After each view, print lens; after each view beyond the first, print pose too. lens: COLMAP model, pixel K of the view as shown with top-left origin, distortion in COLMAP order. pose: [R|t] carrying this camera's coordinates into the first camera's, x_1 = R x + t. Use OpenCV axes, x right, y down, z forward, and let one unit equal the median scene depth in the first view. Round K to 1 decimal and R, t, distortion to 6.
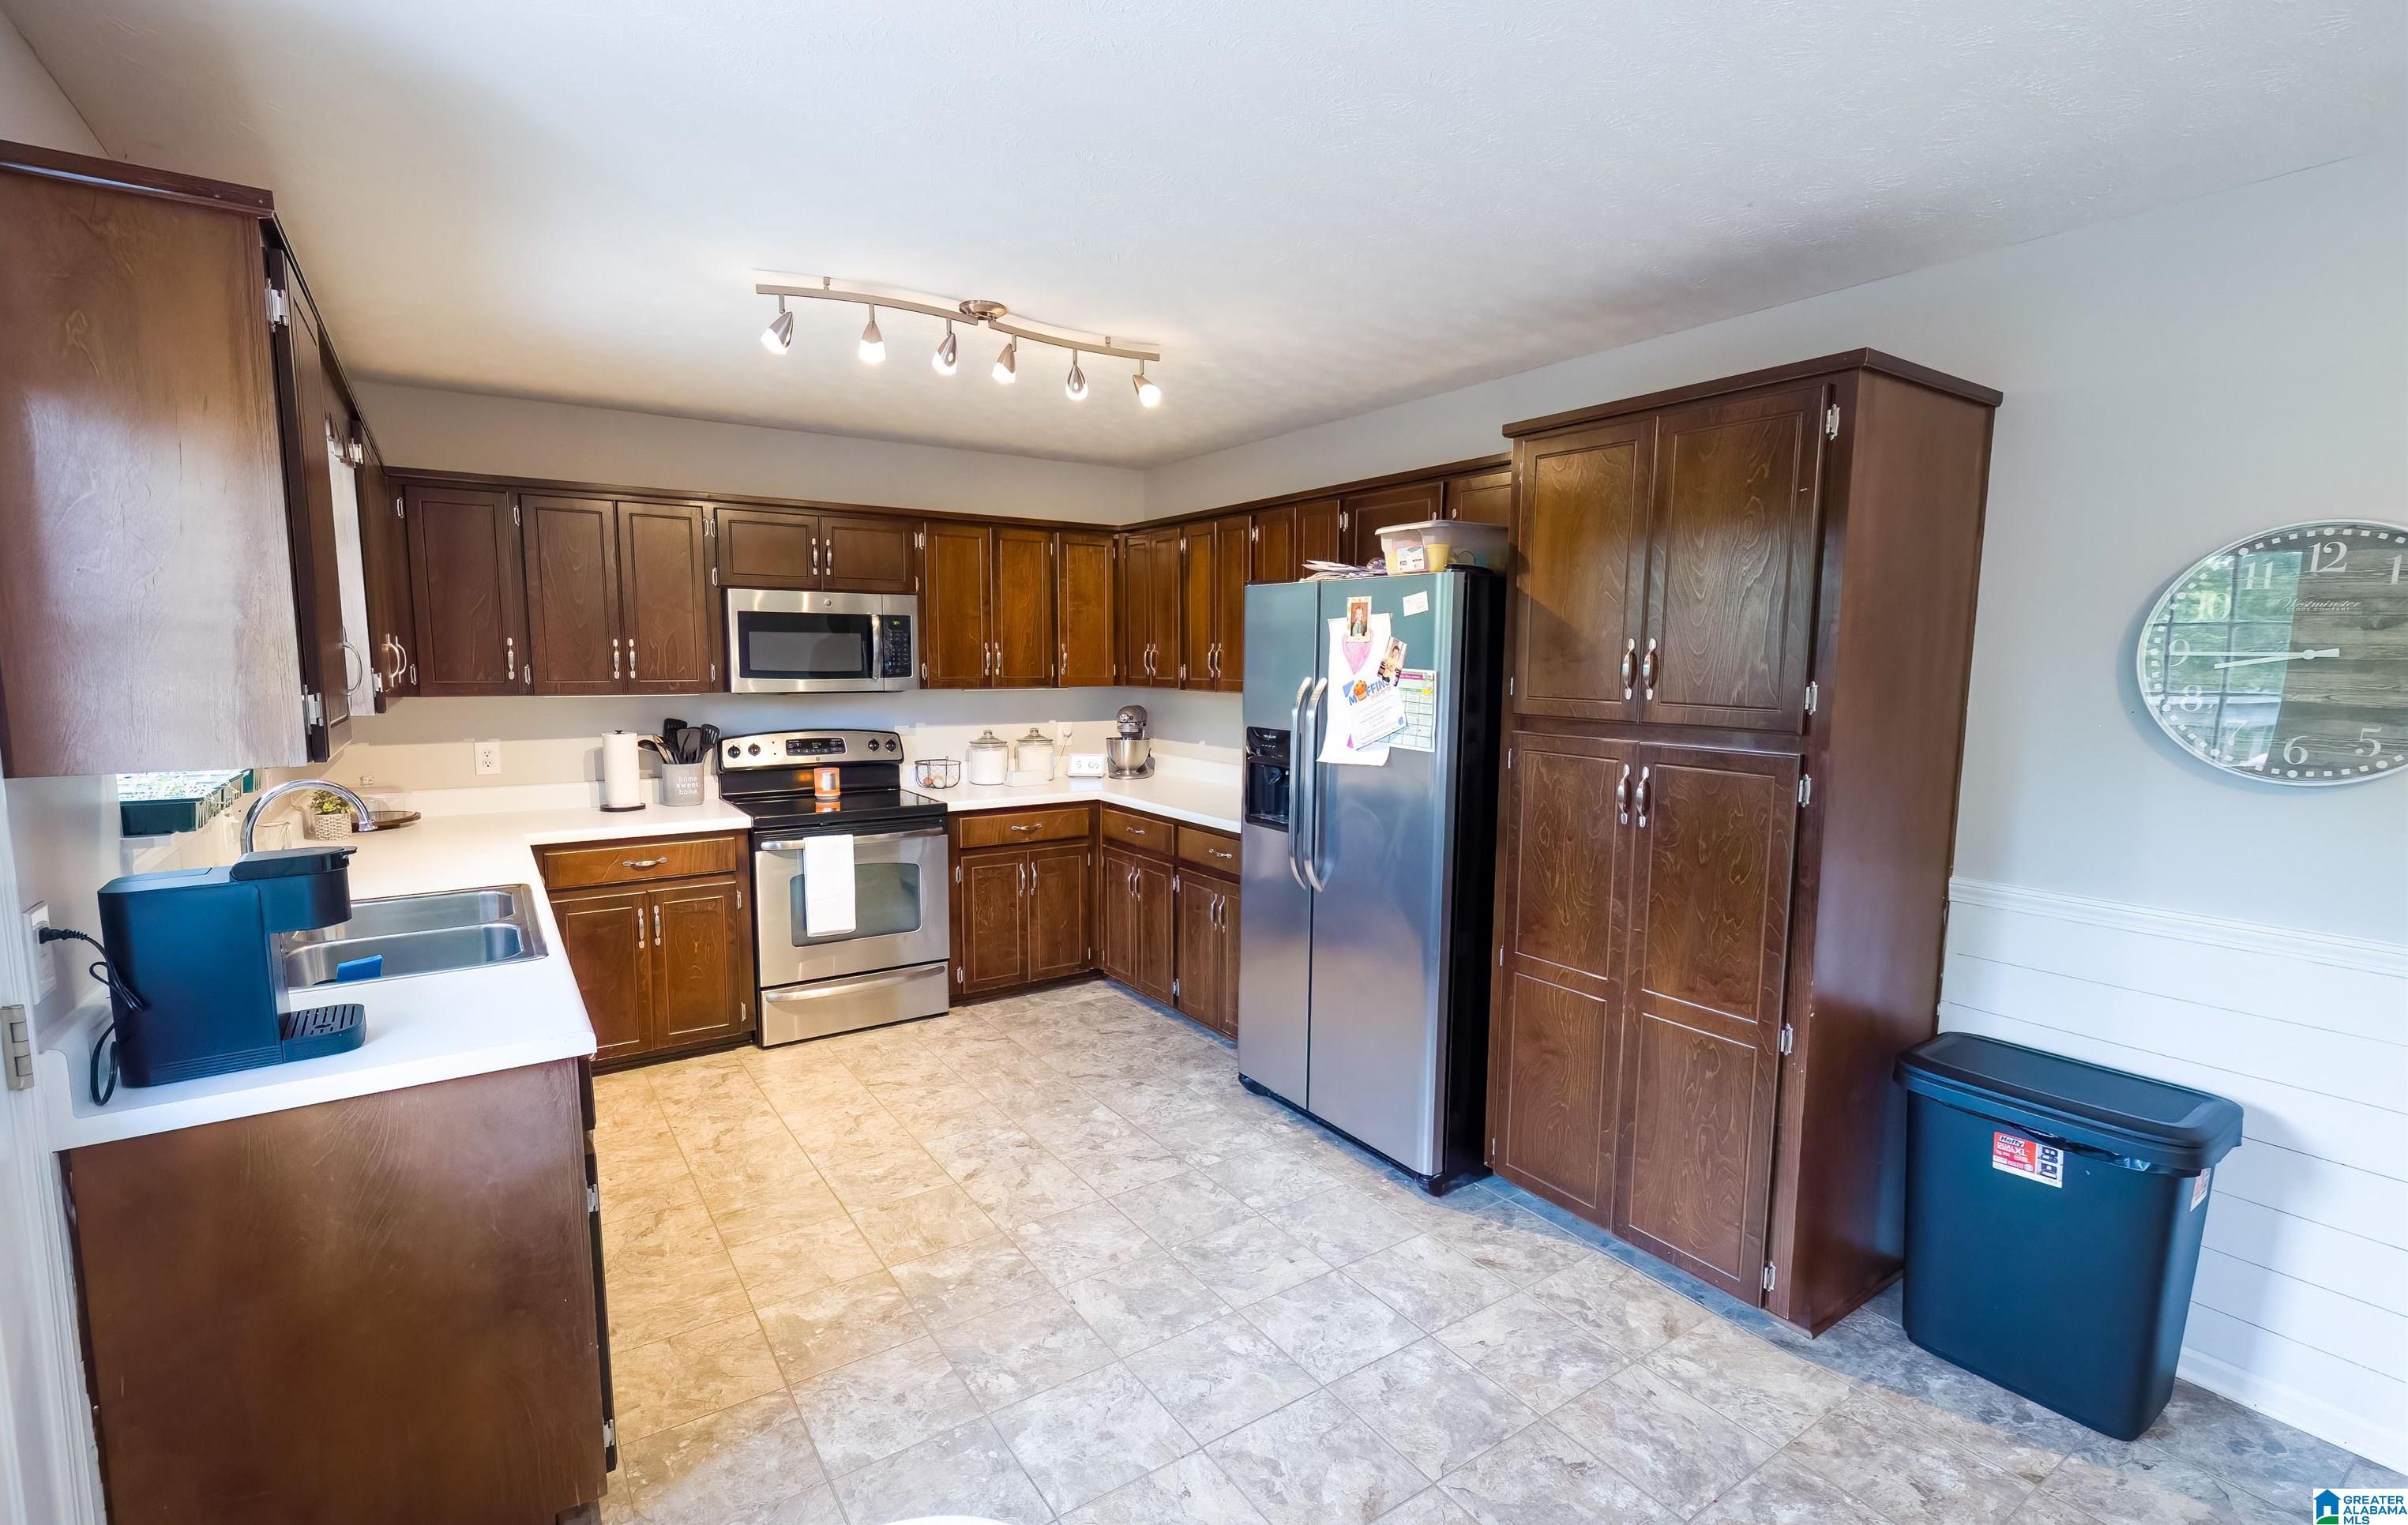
lens RADIAL K [[1071.1, 0, 1201.1], [0, 1071.1, 783.1], [0, 0, 1]] dist [0.003937, 0.000273]
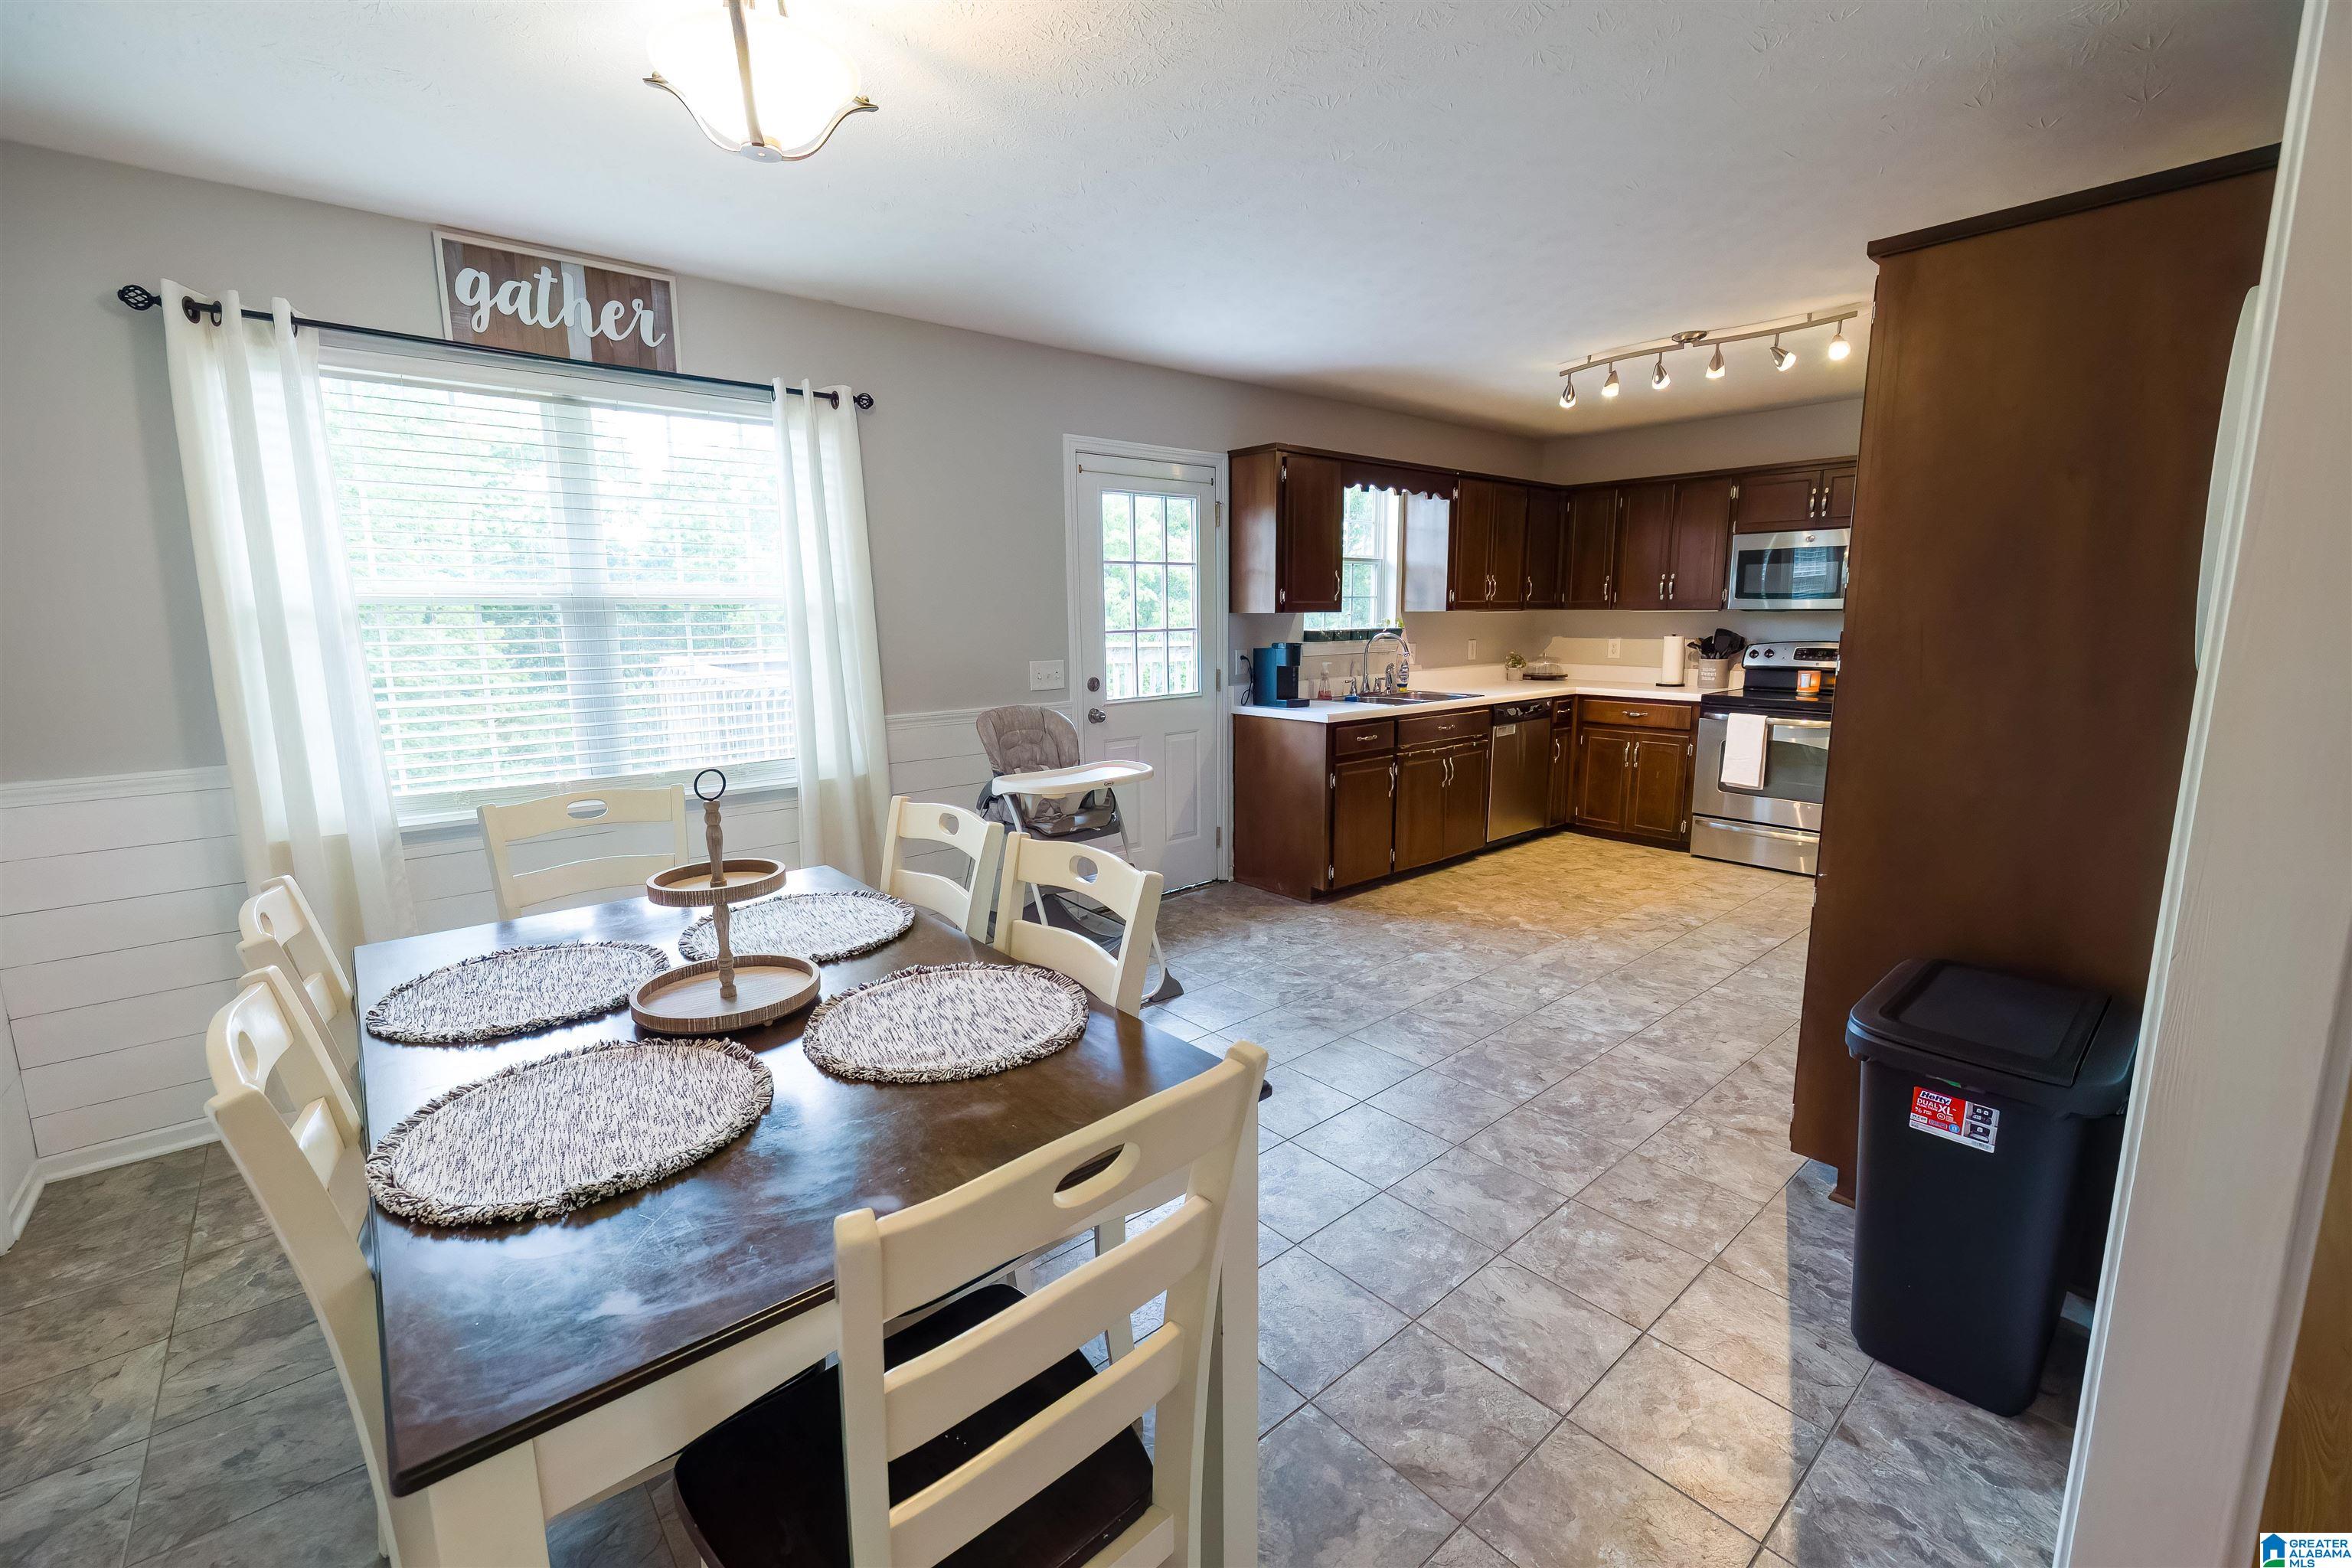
lens RADIAL K [[986.7, 0, 1172.9], [0, 986.7, 774.2], [0, 0, 1]] dist [0.000782, -0.000021]
pose [[0.119577, 0.157406, -0.980268, 1.116506], [-0.115572, 0.982846, 0.143722, 0.039322], [0.986075, 0.096106, 0.135718, 0.163462]]
